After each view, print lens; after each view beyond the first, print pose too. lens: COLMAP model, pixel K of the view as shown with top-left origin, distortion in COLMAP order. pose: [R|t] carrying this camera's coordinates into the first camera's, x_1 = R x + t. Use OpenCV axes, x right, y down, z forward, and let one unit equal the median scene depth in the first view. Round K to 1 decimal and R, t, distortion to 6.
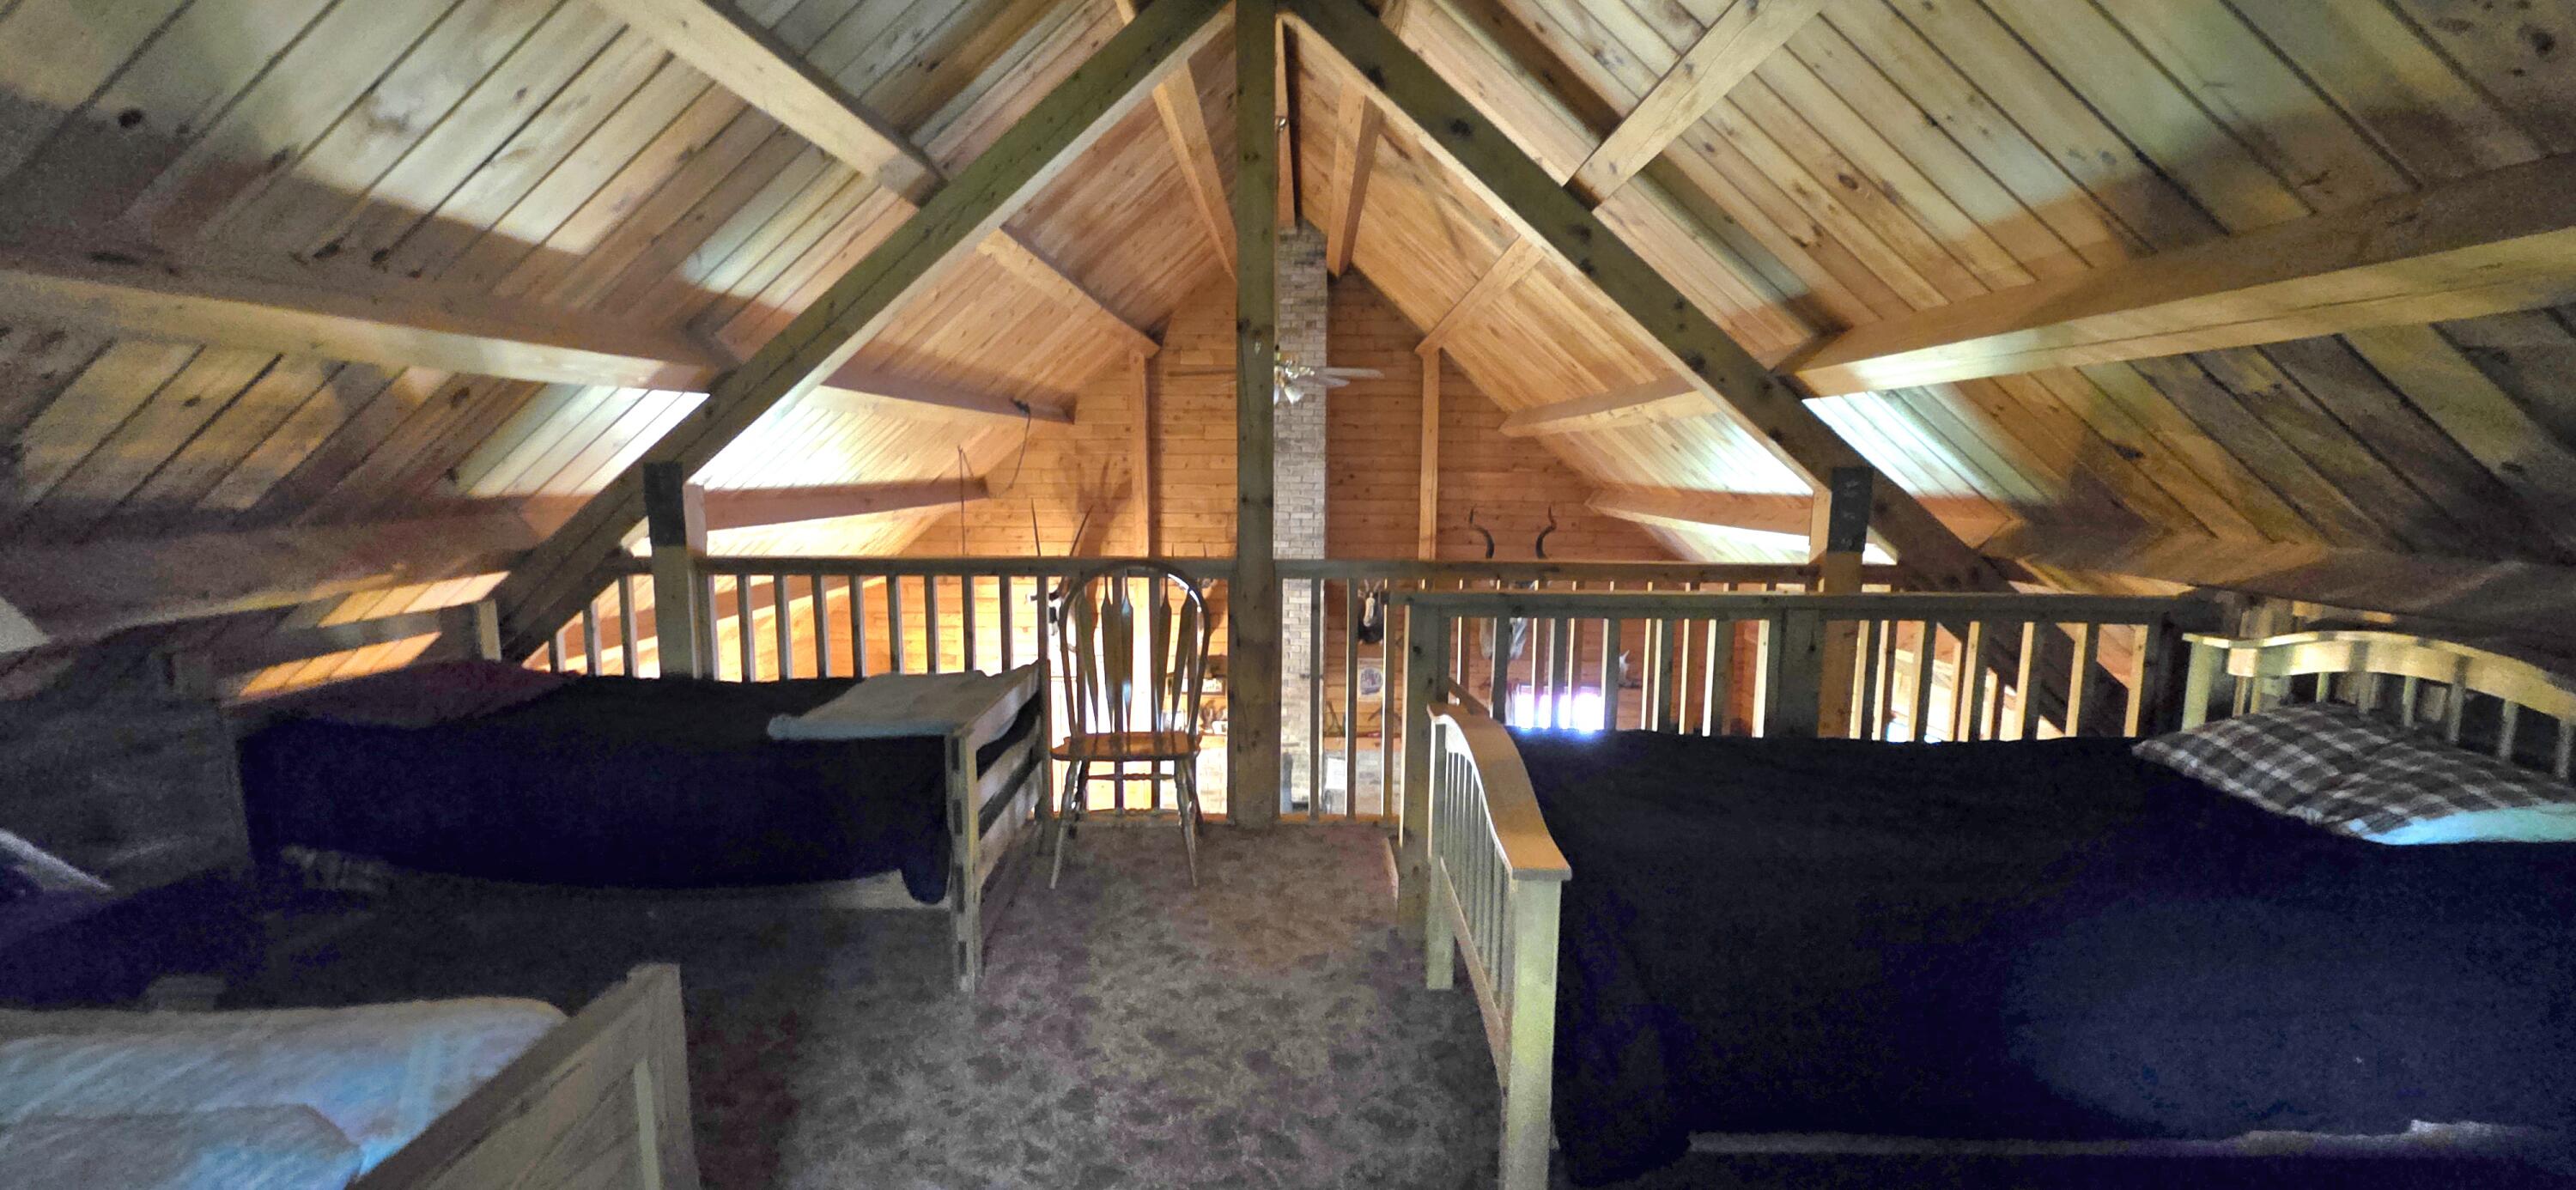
lens RADIAL K [[1022.1, 0, 1293.6], [0, 1022.1, 606.9], [0, 0, 1]] dist [-0.001328, 0.000682]
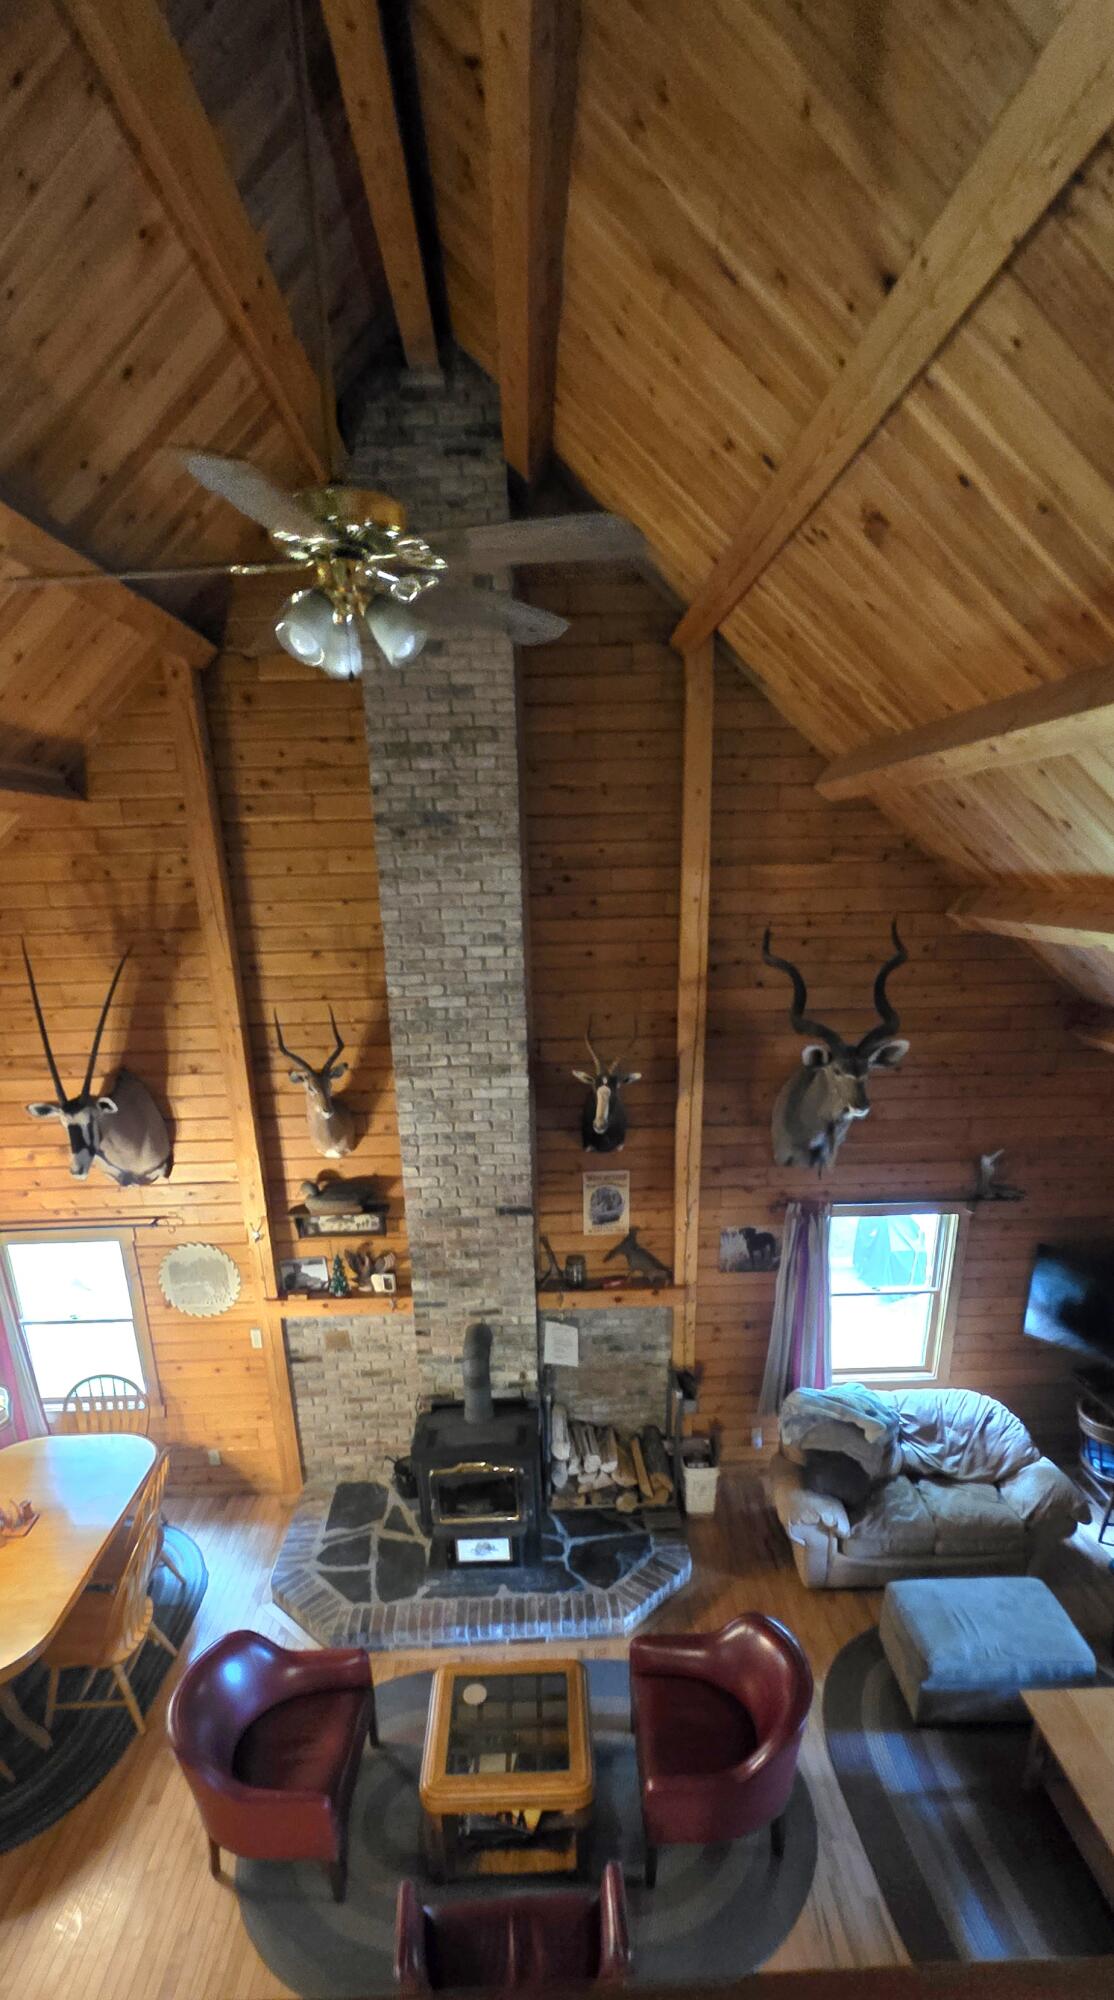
lens RADIAL K [[954.4, 0, 554.8], [0, 954.4, 1217.6], [0, 0, 1]] dist [0.005980, 0.000417]
pose [[0.998426, -0.044849, 0.033678, 0.022731], [0.036813, 0.977056, 0.209776, -0.052857], [-0.042314, -0.208206, 0.977169, 0.422805]]
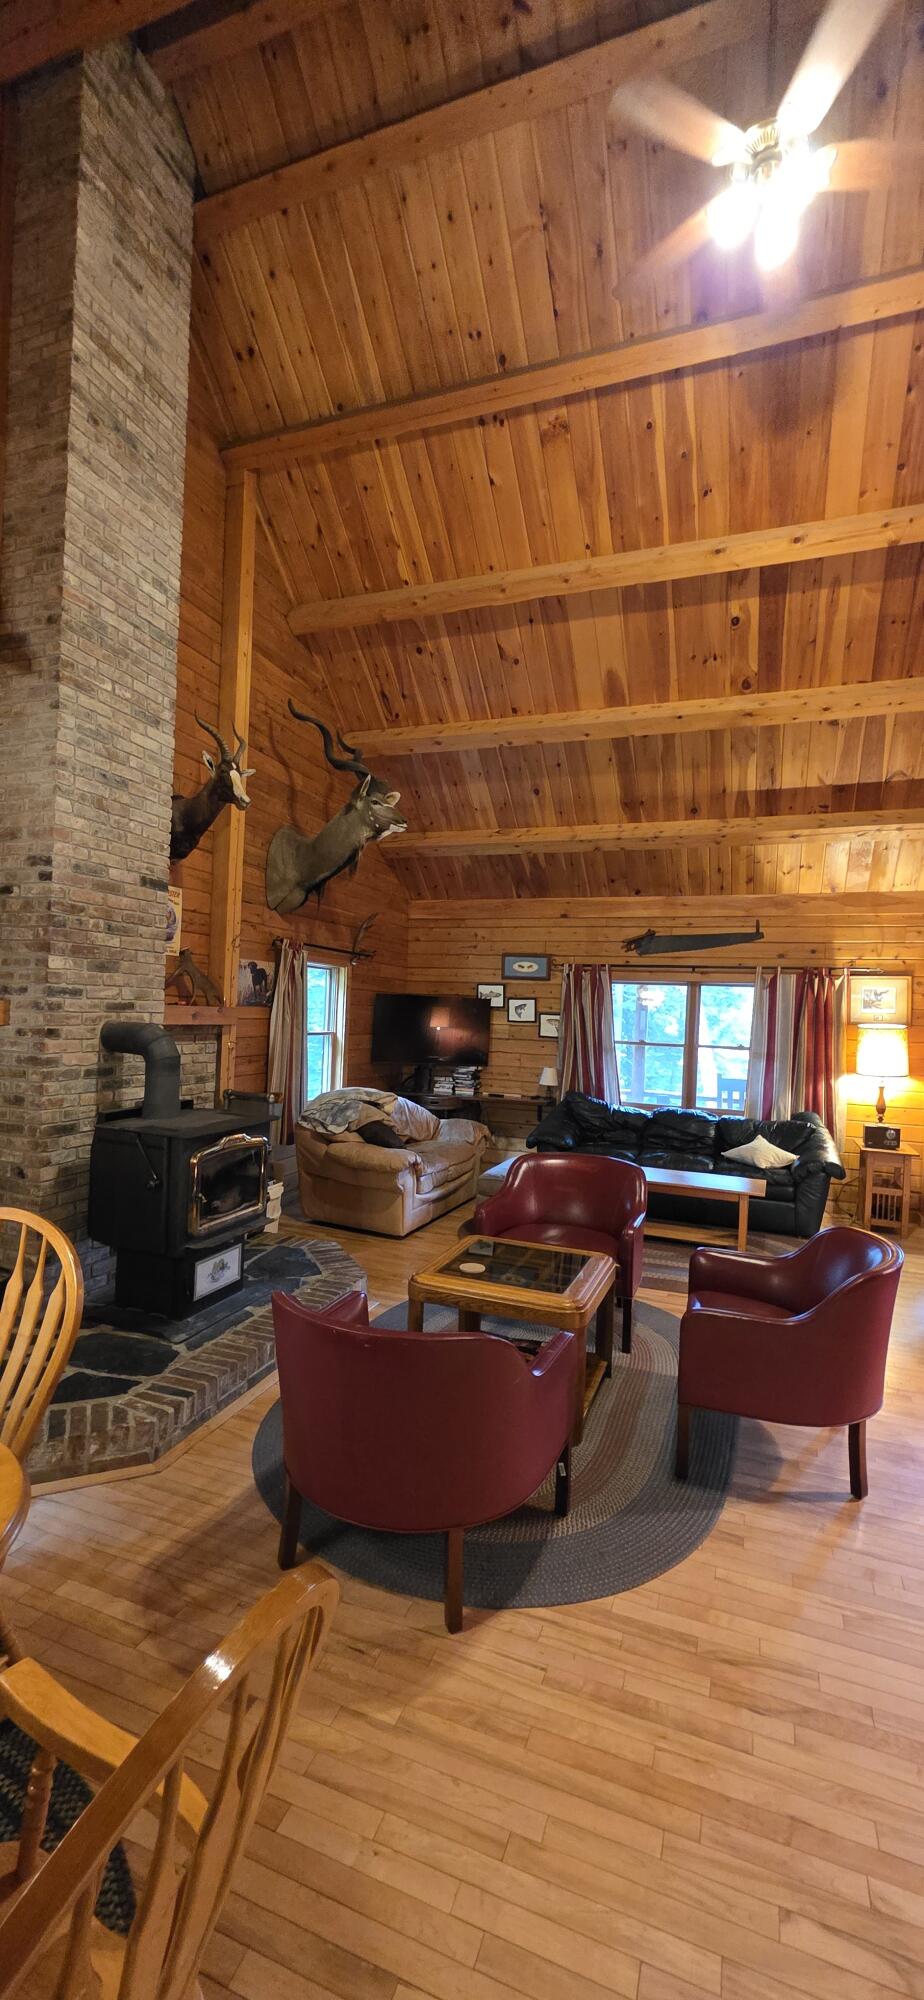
lens RADIAL K [[793.6, 0, 459.2], [0, 793.6, 1008.1], [0, 0, 1]] dist [-0.001328, 0.000682]
pose [[0.340301, 0.007679, 0.940285, -0.342948], [0.091768, 0.994922, -0.041337, 0.172671], [-0.935828, 0.100355, 0.337869, 0.709749]]
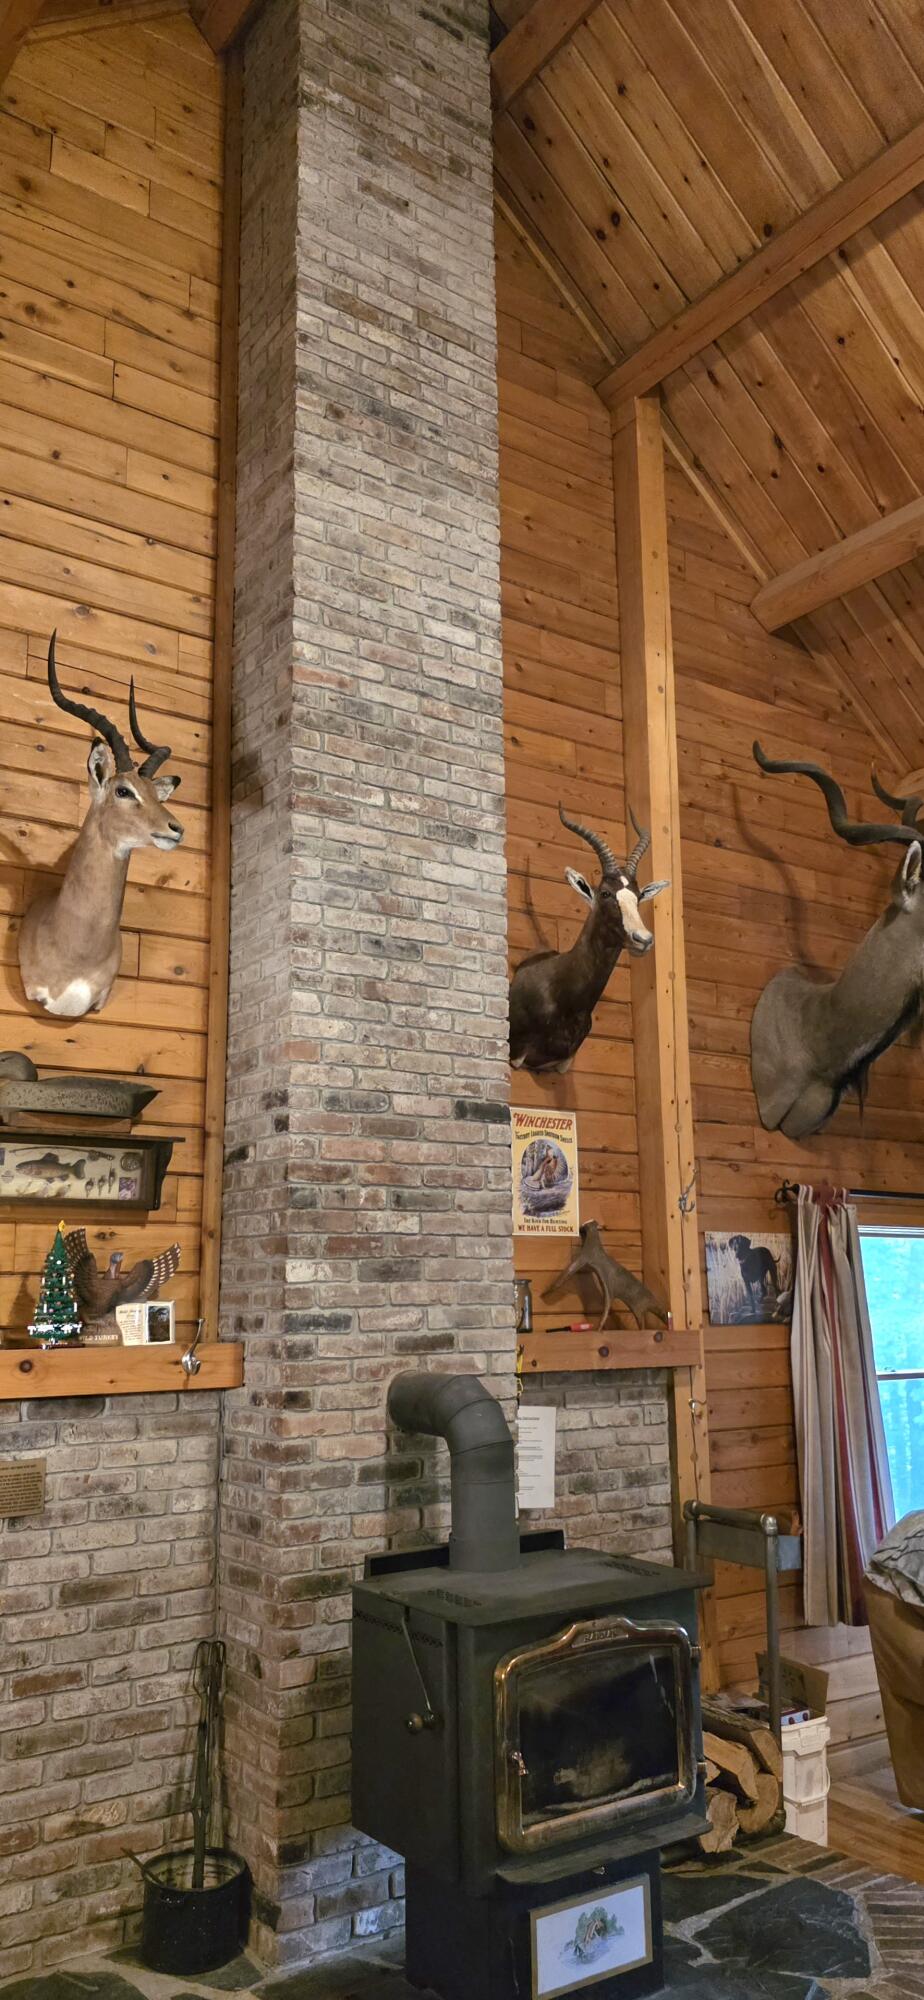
lens RADIAL K [[1405.9, 0, 462.3], [0, 1405.9, 1000.3], [0, 0, 1]] dist [0.065698, -0.060901]
pose [[0.806129, 0.105832, 0.582199, -0.247728], [0.097777, 0.946529, -0.307444, 0.170535], [-0.583605, 0.304765, 0.752677, 0.675067]]
